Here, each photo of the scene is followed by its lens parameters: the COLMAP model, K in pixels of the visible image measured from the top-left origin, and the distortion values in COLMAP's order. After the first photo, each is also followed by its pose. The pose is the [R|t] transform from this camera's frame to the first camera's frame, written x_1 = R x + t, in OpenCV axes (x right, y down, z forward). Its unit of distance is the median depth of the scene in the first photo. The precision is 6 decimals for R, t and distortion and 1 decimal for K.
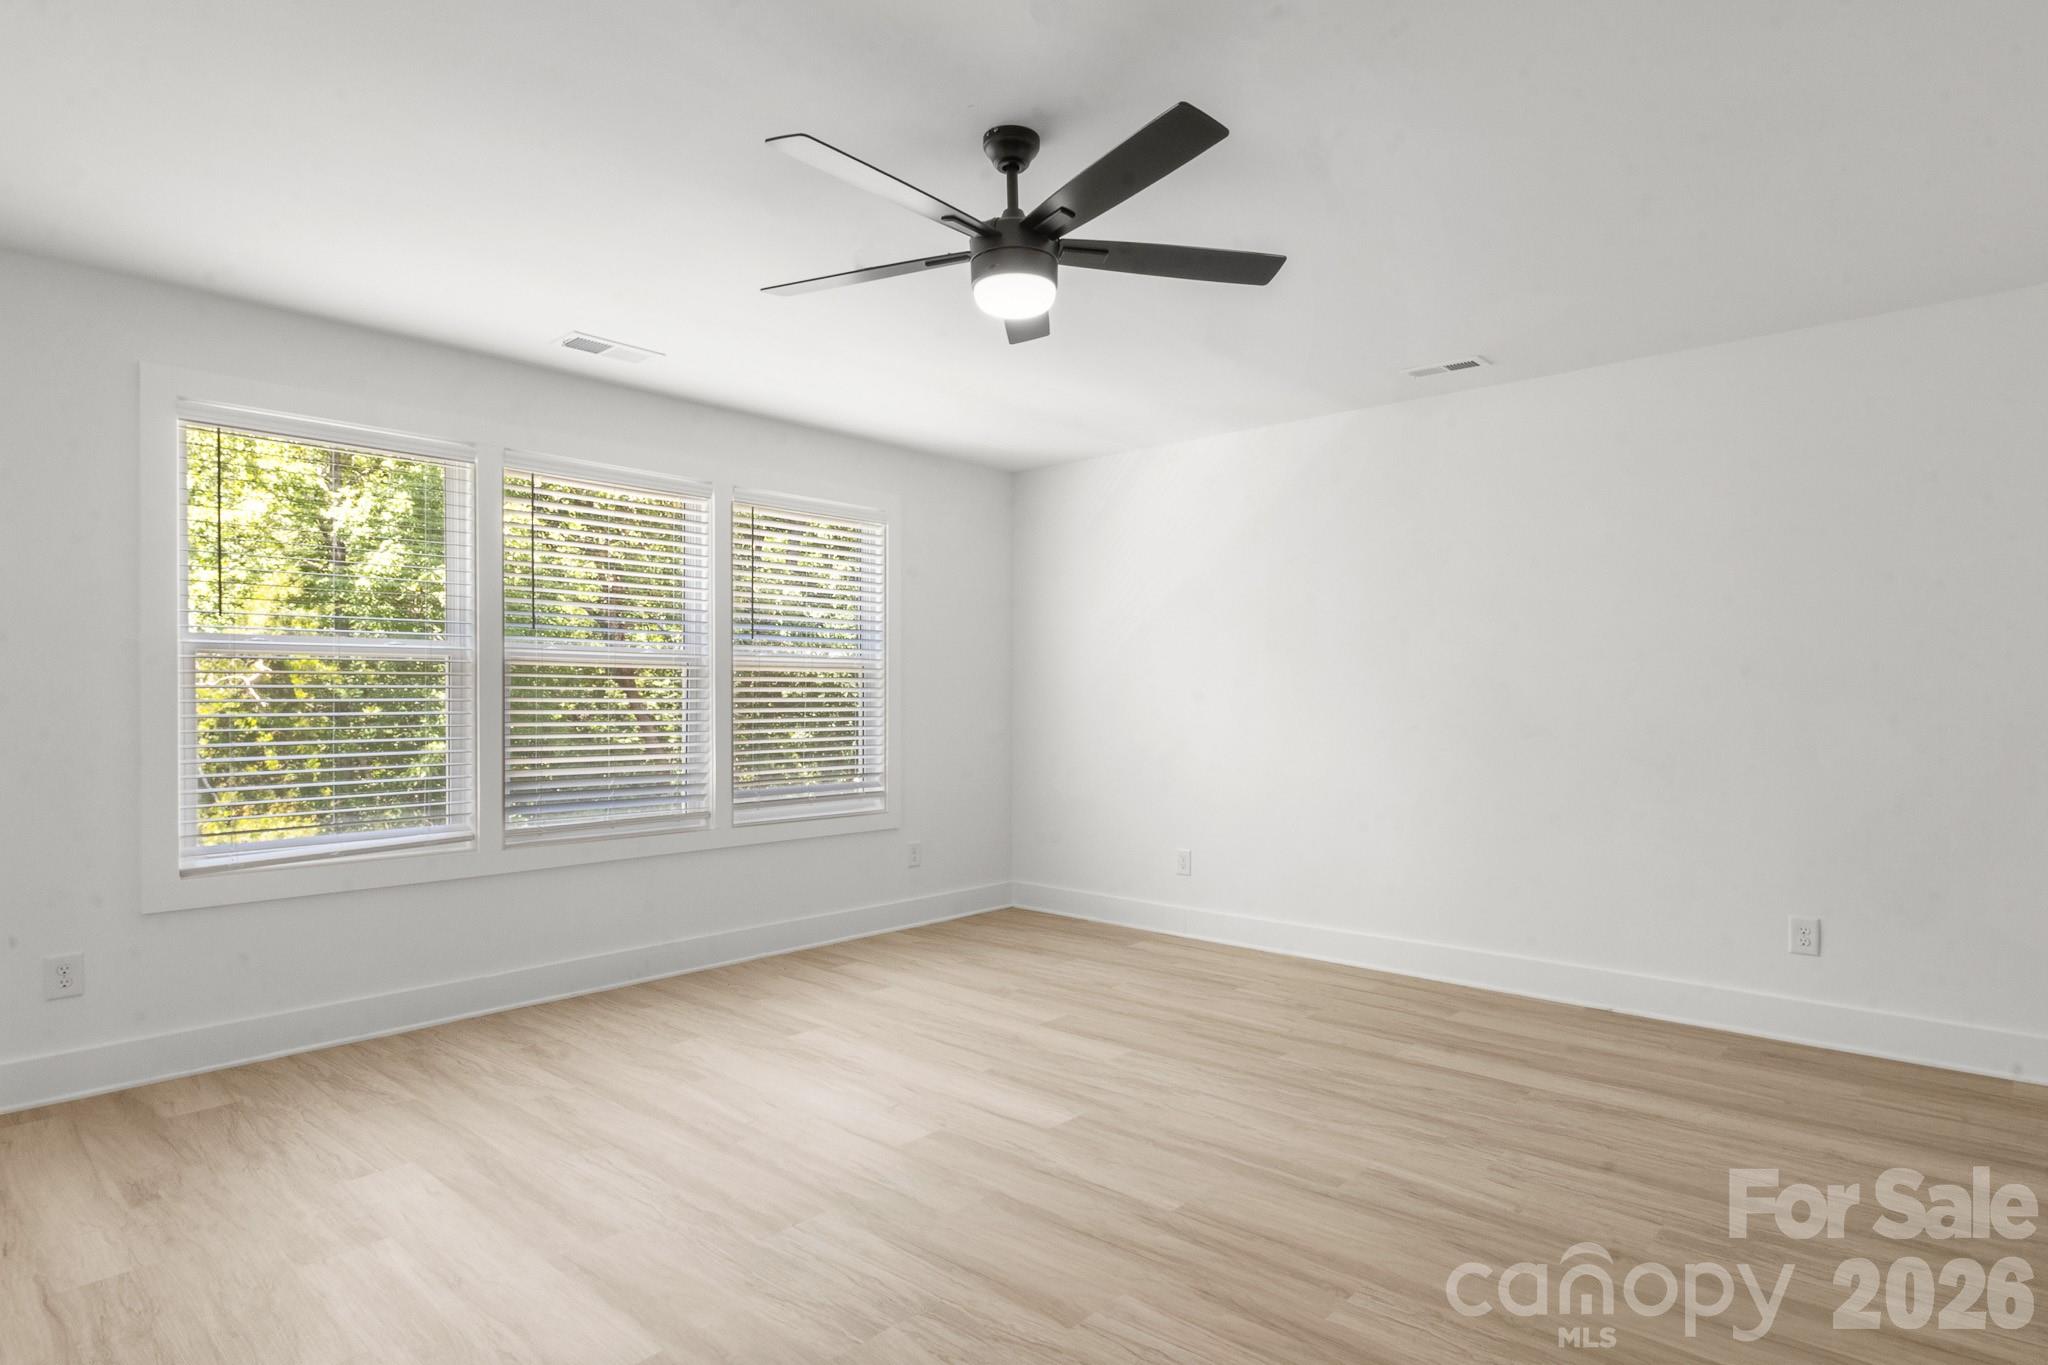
lens RADIAL K [[1149.5, 0, 1020.7], [0, 1149.5, 690.3], [0, 0, 1]] dist [0.020164, 0.000106]
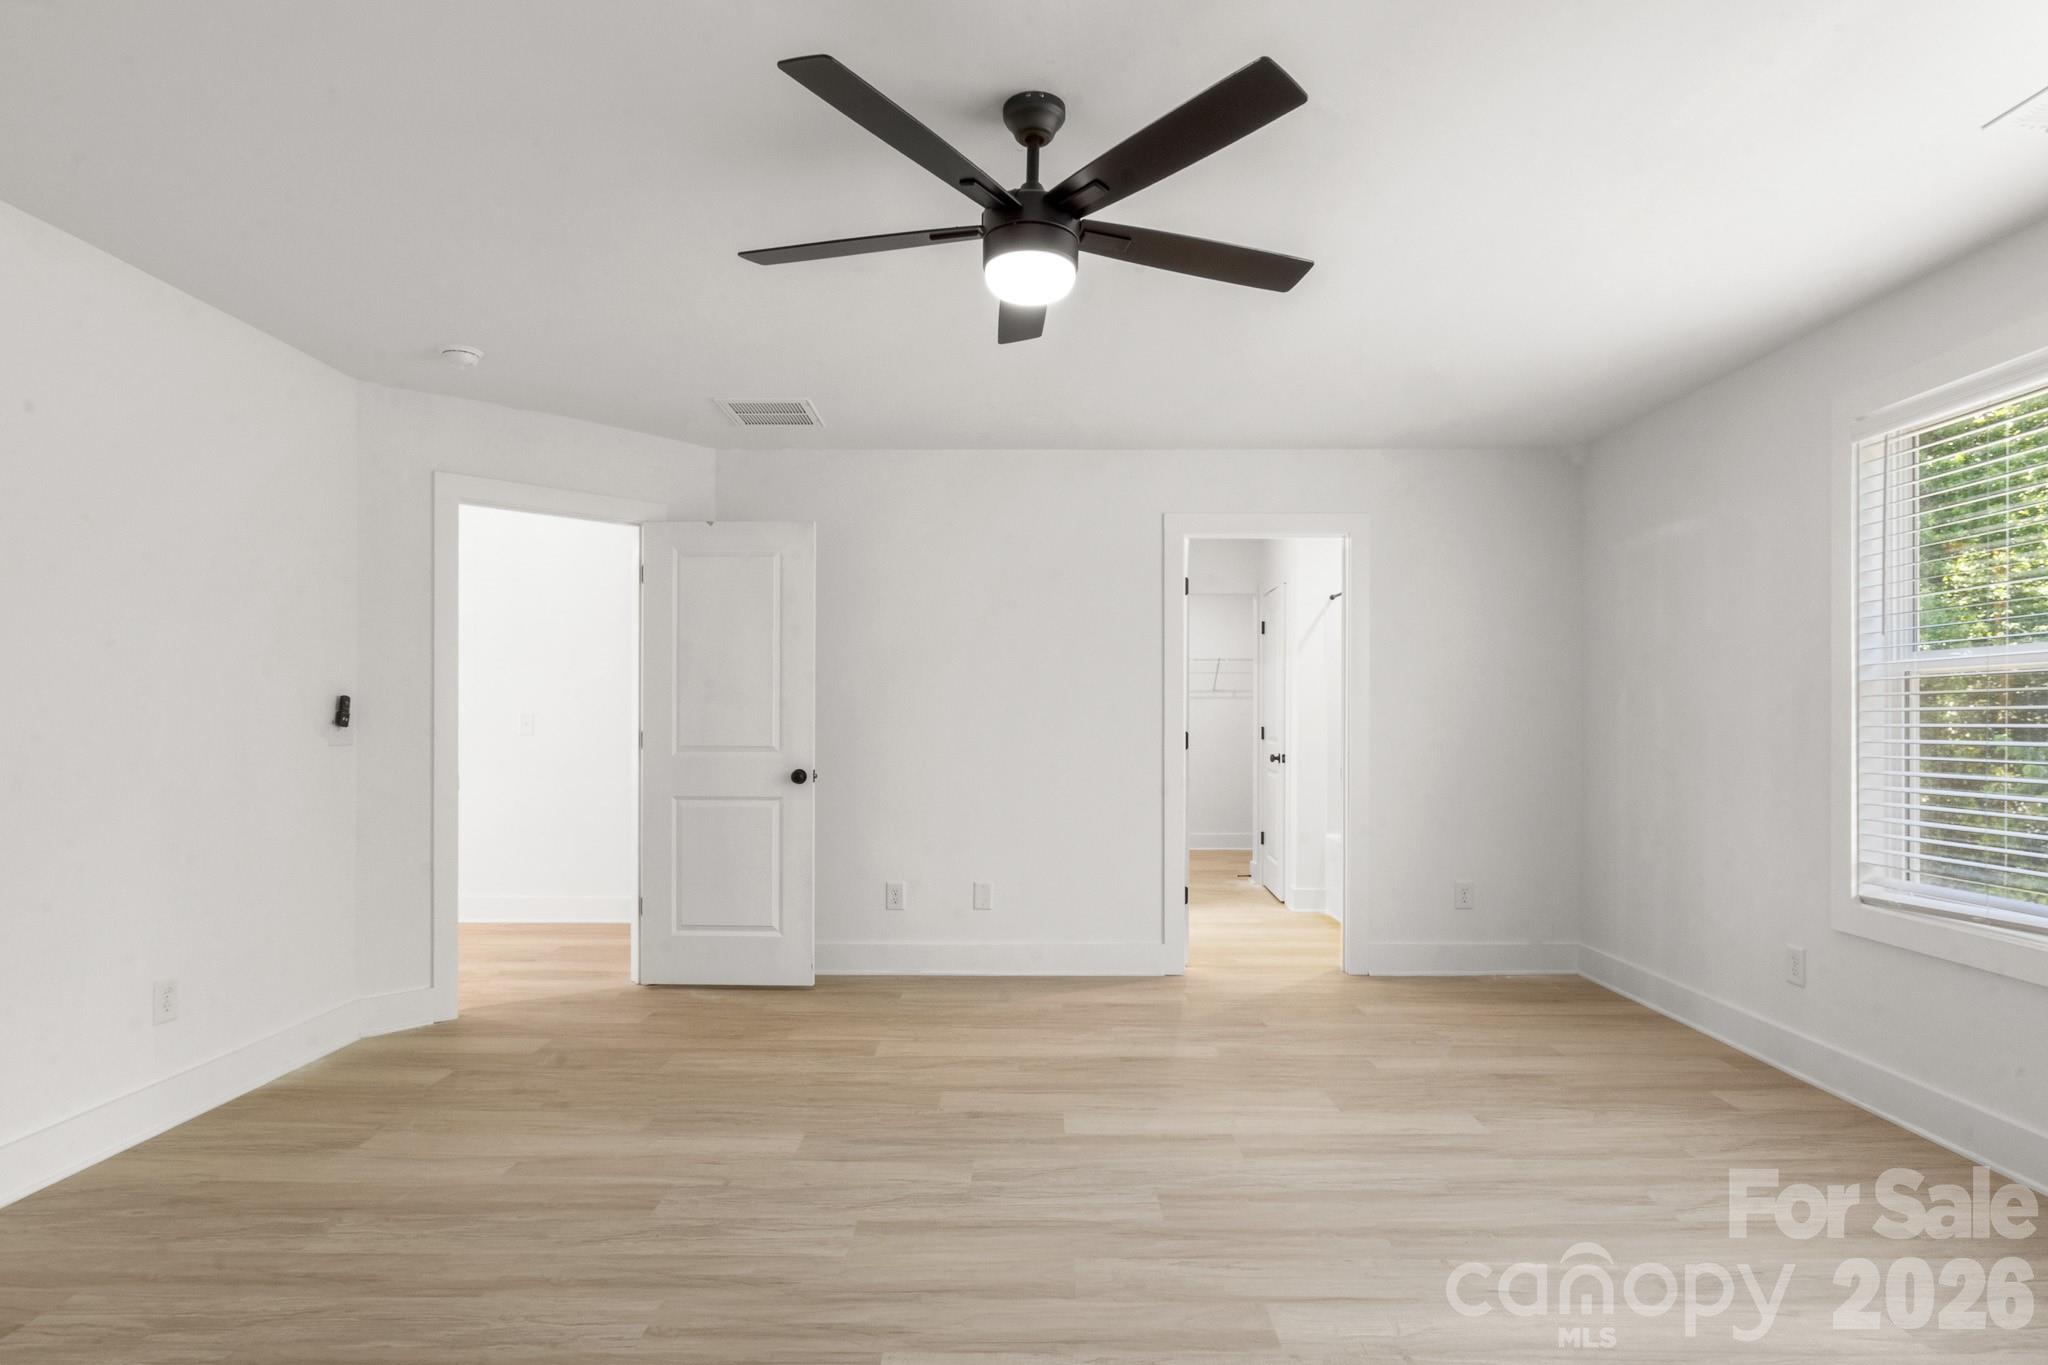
lens RADIAL K [[1092.5, 0, 1034.8], [0, 1092.5, 691.4], [0, 0, 1]] dist [-0.004454, 0.000636]
pose [[-0.745585, -0.017988, -0.666168, 0.445803], [0.001371, 0.999592, -0.028527, 0.006397], [0.666409, -0.022183, -0.745256, 1.290324]]
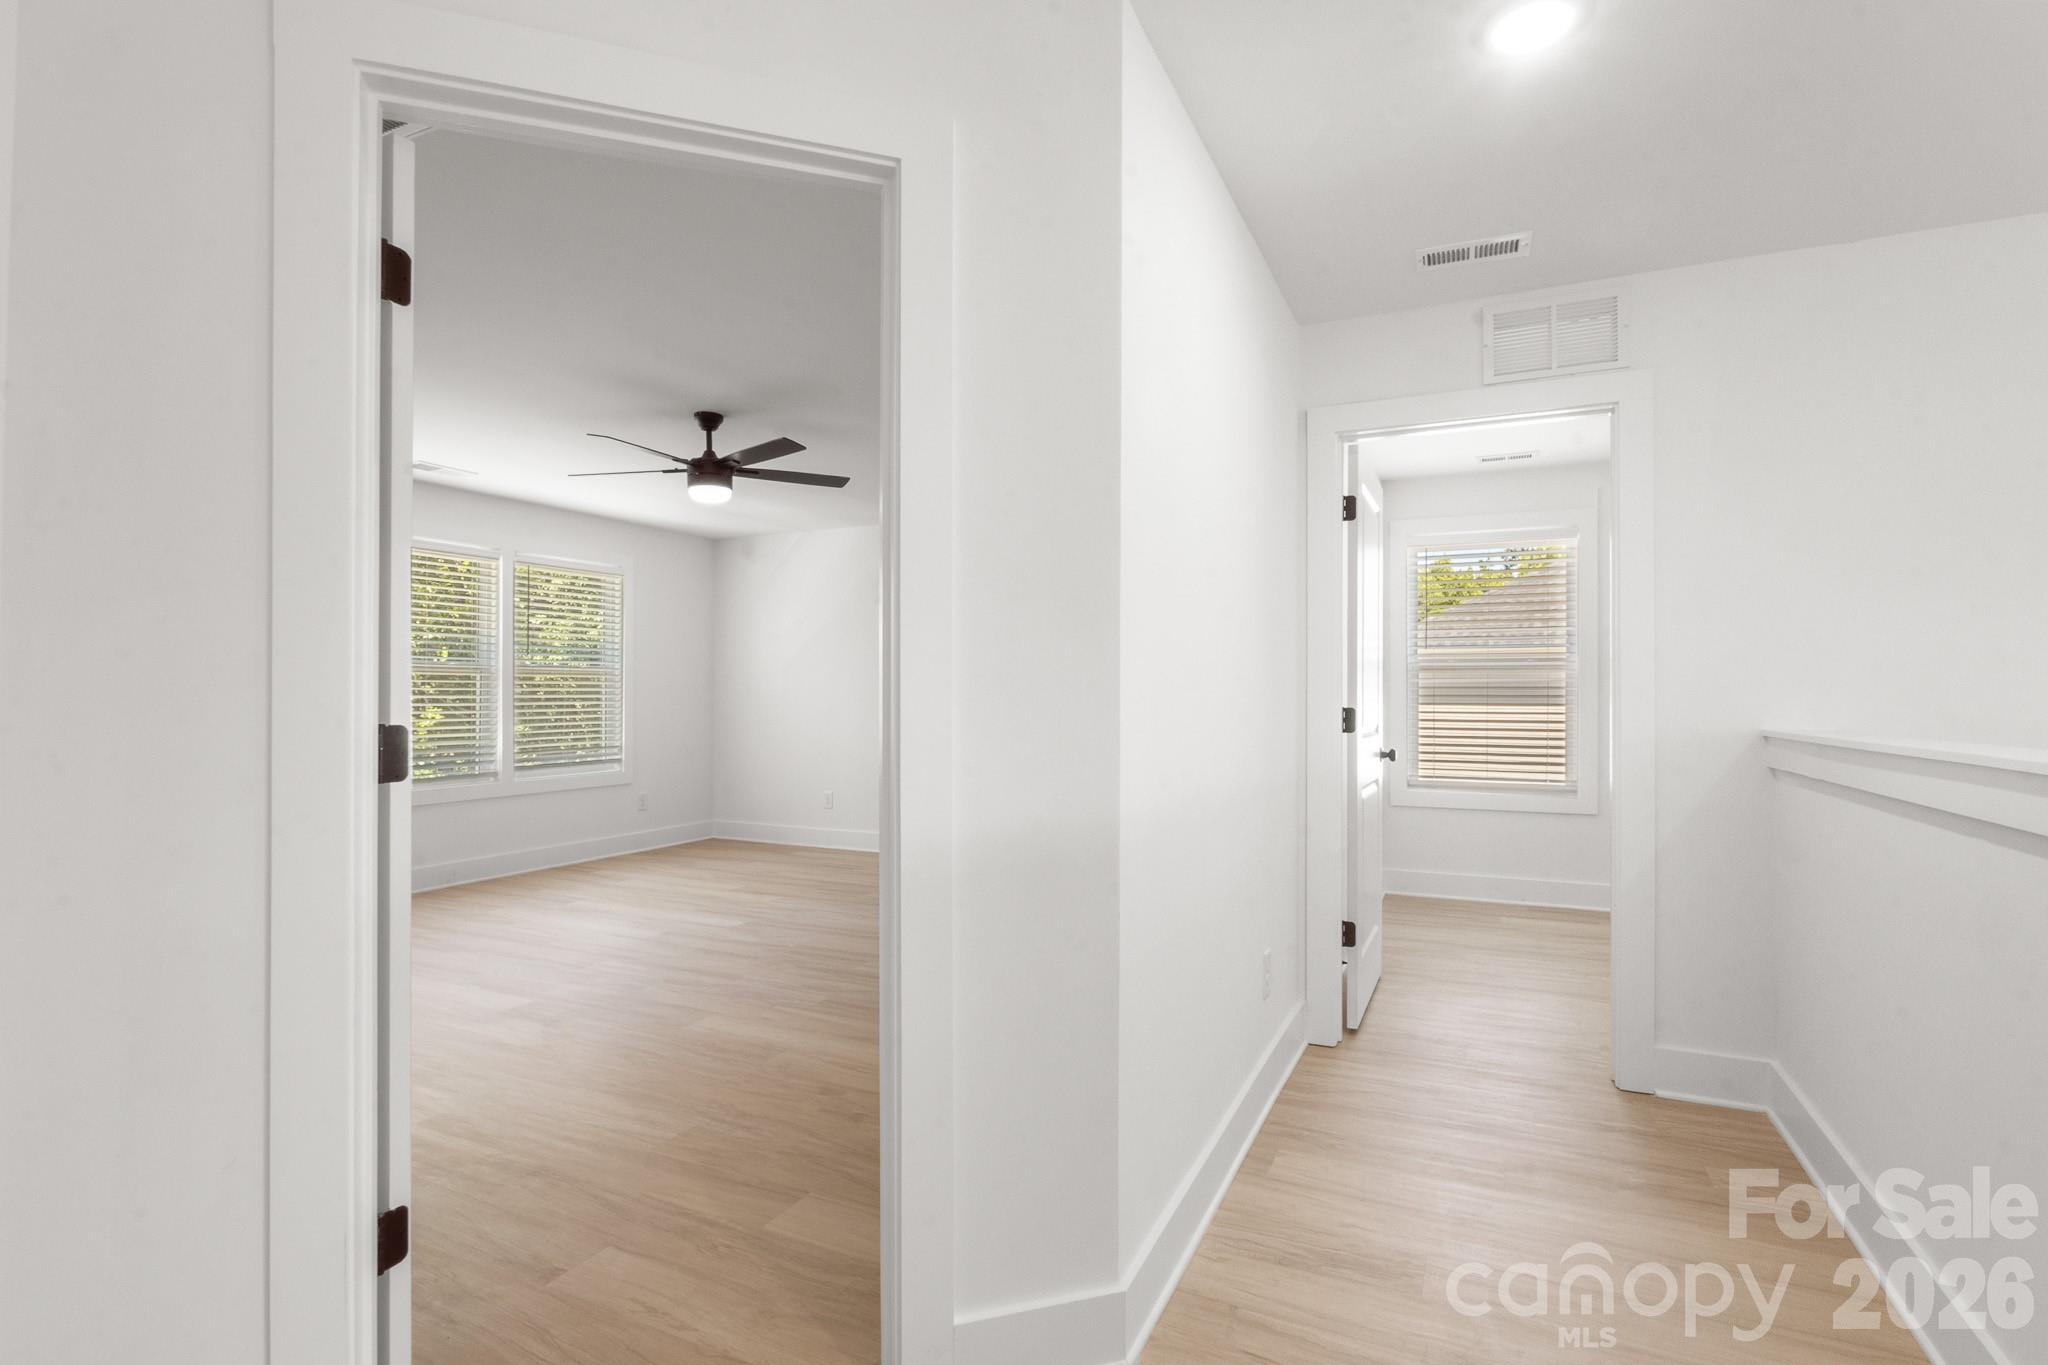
lens RADIAL K [[1013.7, 0, 1027.2], [0, 1013.7, 690.1], [0, 0, 1]] dist [0.004356, 0.000565]
pose [[0.959085, 0.002203, 0.283109, 0.019350], [-0.002570, 0.999996, 0.000923, -0.003763], [-0.283106, -0.001613, 0.959087, -0.653395]]
